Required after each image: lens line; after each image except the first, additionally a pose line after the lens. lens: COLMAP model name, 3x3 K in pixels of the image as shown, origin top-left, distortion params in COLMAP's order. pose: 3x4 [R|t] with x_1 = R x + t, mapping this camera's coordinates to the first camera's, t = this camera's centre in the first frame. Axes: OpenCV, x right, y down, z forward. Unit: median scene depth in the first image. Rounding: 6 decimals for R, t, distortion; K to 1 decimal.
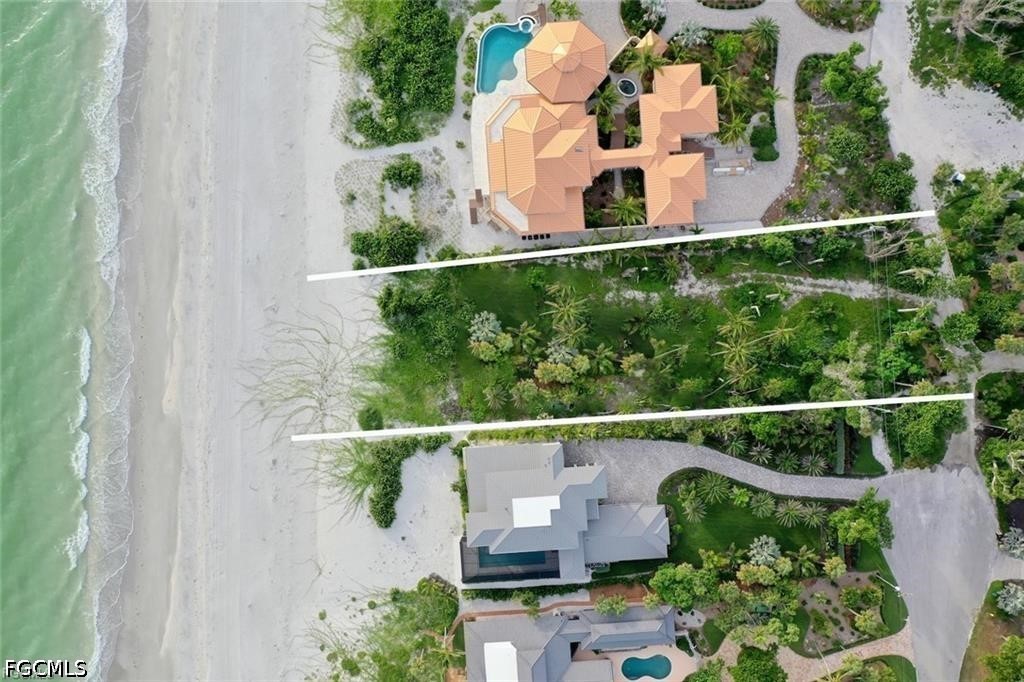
lens RADIAL K [[852.7, 0, 515.9], [0, 852.7, 341.9], [0, 0, 1]] dist [0.008218, -0.003975]
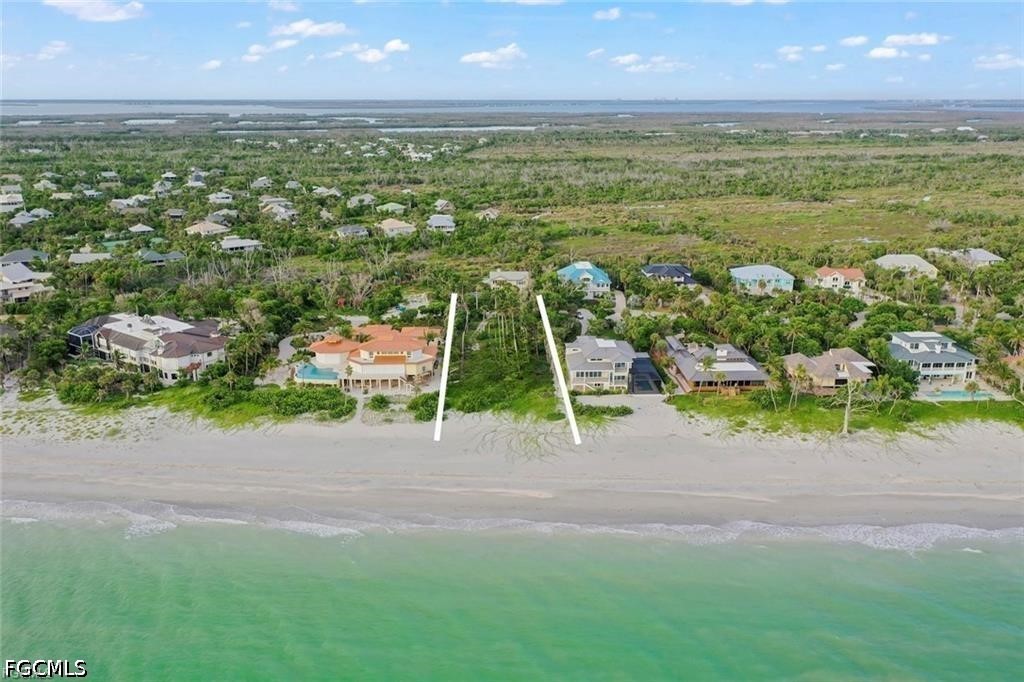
lens RADIAL K [[823.4, 0, 517.2], [0, 823.4, 342.6], [0, 0, 1]] dist [0.008533, -0.000107]
pose [[0.030973, -0.268818, 0.962693, -1.402319], [0.999506, 0.013418, -0.028411, 0.068499], [-0.005280, 0.963098, 0.269100, 0.537924]]
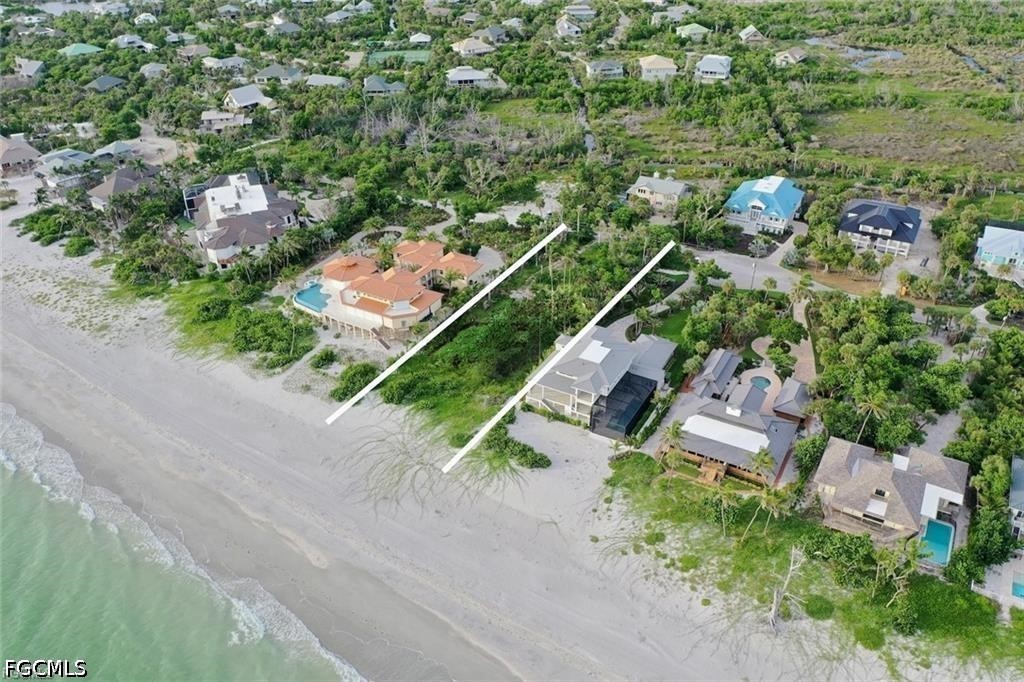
lens RADIAL K [[815.5, 0, 517.1], [0, 815.5, 342.7], [0, 0, 1]] dist [0.008404, -0.000294]
pose [[0.548797, -0.440506, 0.710476, -0.838626], [0.835956, 0.289405, -0.466286, 0.618535], [-0.000214, 0.849823, 0.527068, 0.326134]]
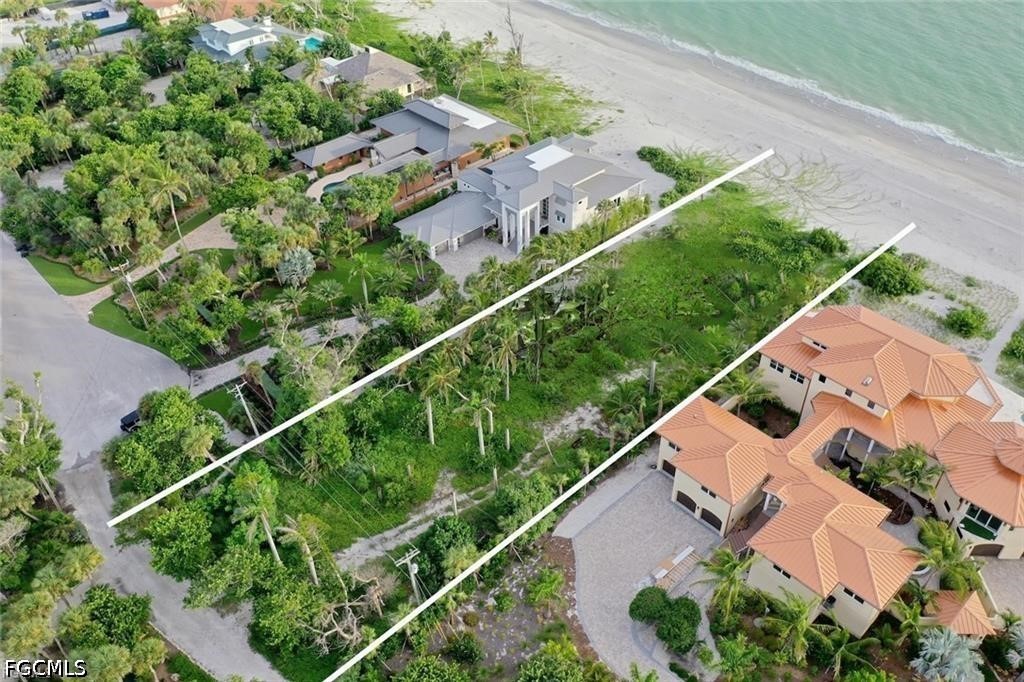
lens RADIAL K [[815.5, 0, 517.1], [0, 815.5, 342.7], [0, 0, 1]] dist [0.008404, -0.000294]
pose [[-0.771509, 0.425647, -0.472863, 0.517026], [-0.635553, -0.481625, 0.603415, -0.387117], [0.029099, 0.766069, 0.642099, 0.545484]]
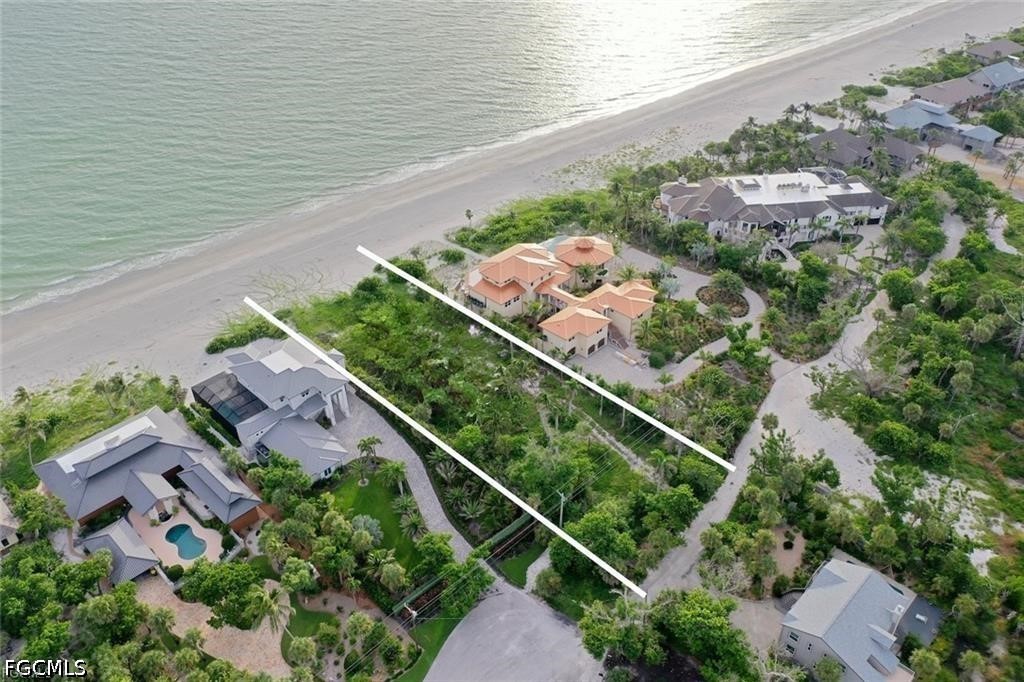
lens RADIAL K [[815.5, 0, 517.1], [0, 815.5, 342.7], [0, 0, 1]] dist [0.008404, -0.000294]
pose [[0.663691, 0.442190, -0.603309, 0.813022], [-0.747950, 0.402212, -0.528011, 0.489561], [0.009177, 0.801682, 0.597680, 0.314003]]
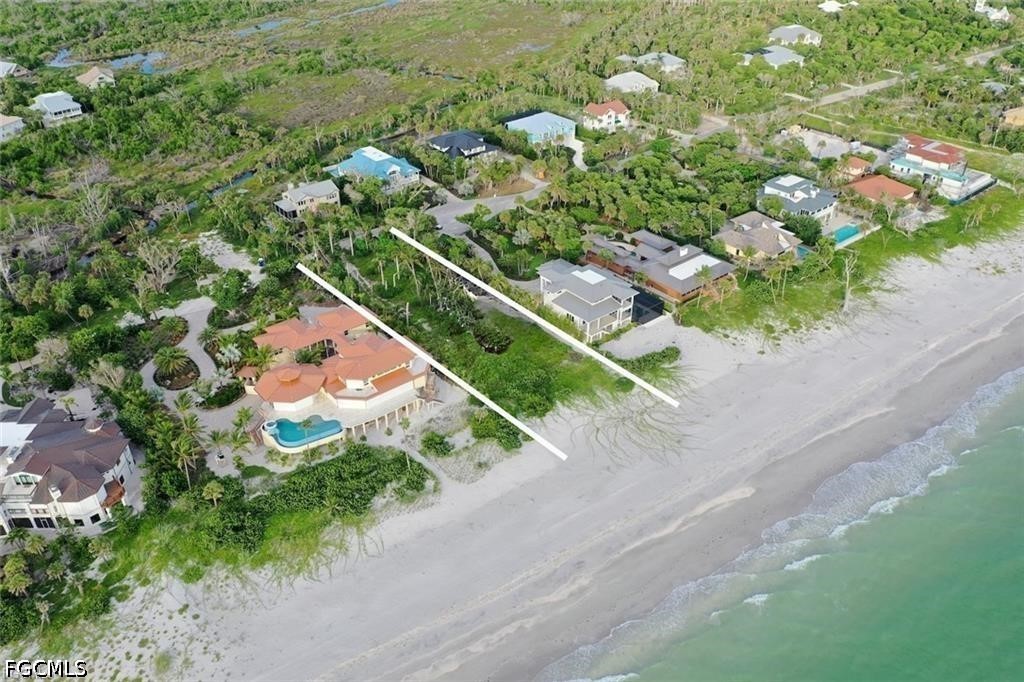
lens RADIAL K [[815.5, 0, 517.1], [0, 815.5, 342.7], [0, 0, 1]] dist [0.008404, -0.000294]
pose [[-0.581607, -0.420218, 0.696527, -0.874932], [0.813341, -0.315626, 0.488729, -0.588280], [0.014470, 0.850763, 0.525351, 0.331467]]
